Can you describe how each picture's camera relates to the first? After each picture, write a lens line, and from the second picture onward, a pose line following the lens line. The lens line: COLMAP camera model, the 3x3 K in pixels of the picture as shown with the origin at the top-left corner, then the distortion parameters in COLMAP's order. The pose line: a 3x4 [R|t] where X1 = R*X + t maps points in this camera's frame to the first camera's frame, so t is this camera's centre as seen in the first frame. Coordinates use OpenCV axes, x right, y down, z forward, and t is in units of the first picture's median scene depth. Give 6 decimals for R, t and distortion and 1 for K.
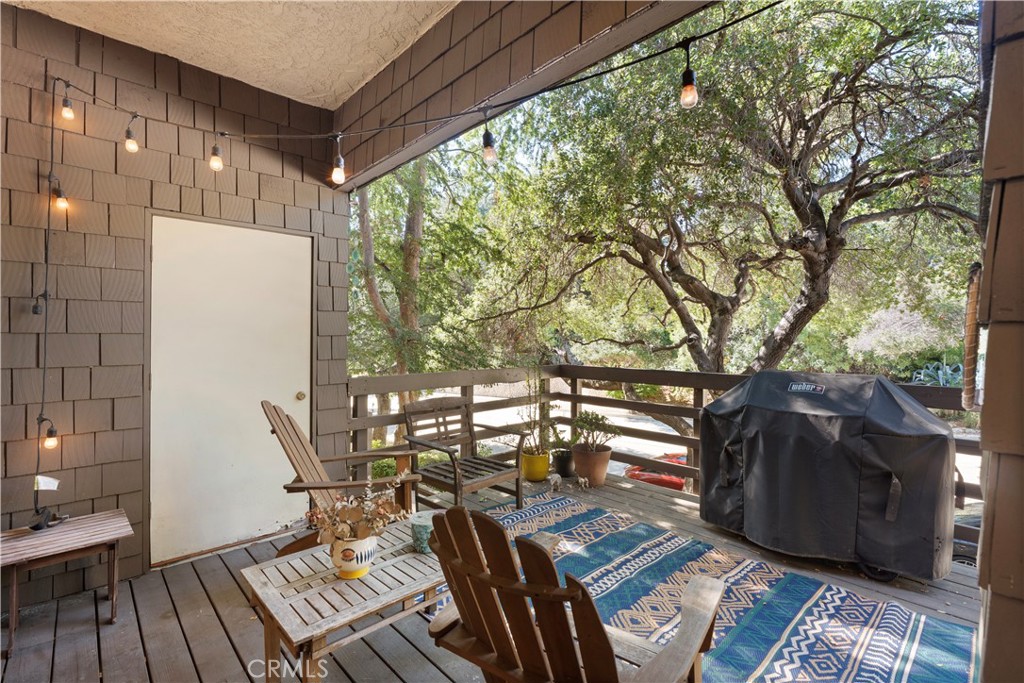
lens RADIAL K [[467.9, 0, 511.1], [0, 467.9, 339.3], [0, 0, 1]] dist [-0.006733, 0.000341]
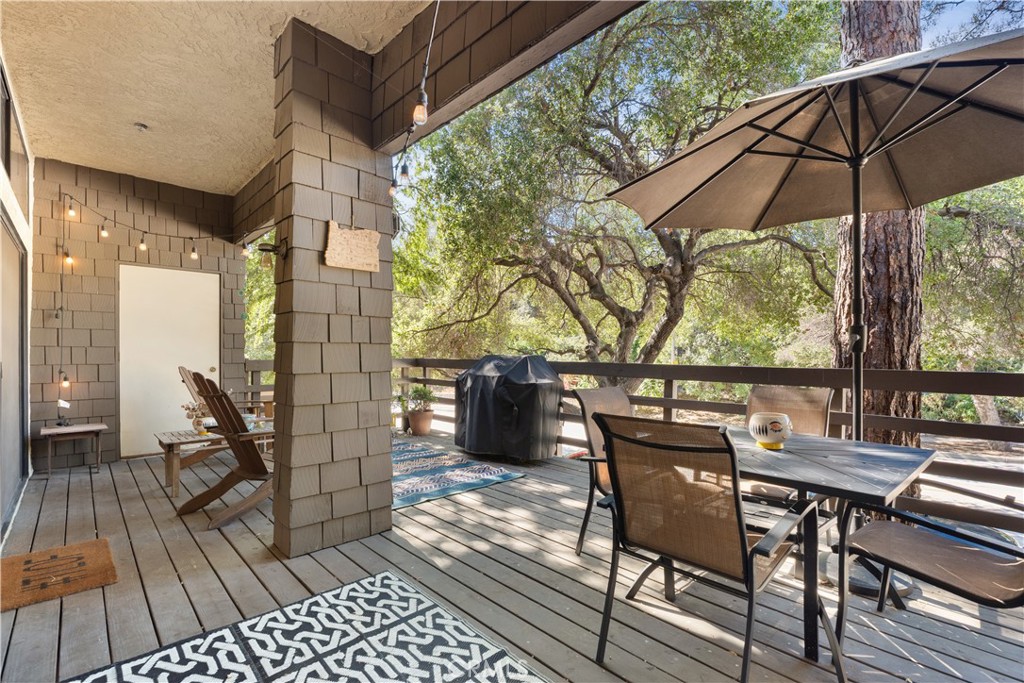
lens RADIAL K [[467.9, 0, 518.0], [0, 467.9, 361.6], [0, 0, 1]] dist [-0.006733, 0.000341]
pose [[0.999938, 0.001937, 0.010976, 0.696155], [-0.002115, 0.999866, 0.016203, 0.071669], [-0.010943, -0.016225, 0.999808, -0.761766]]
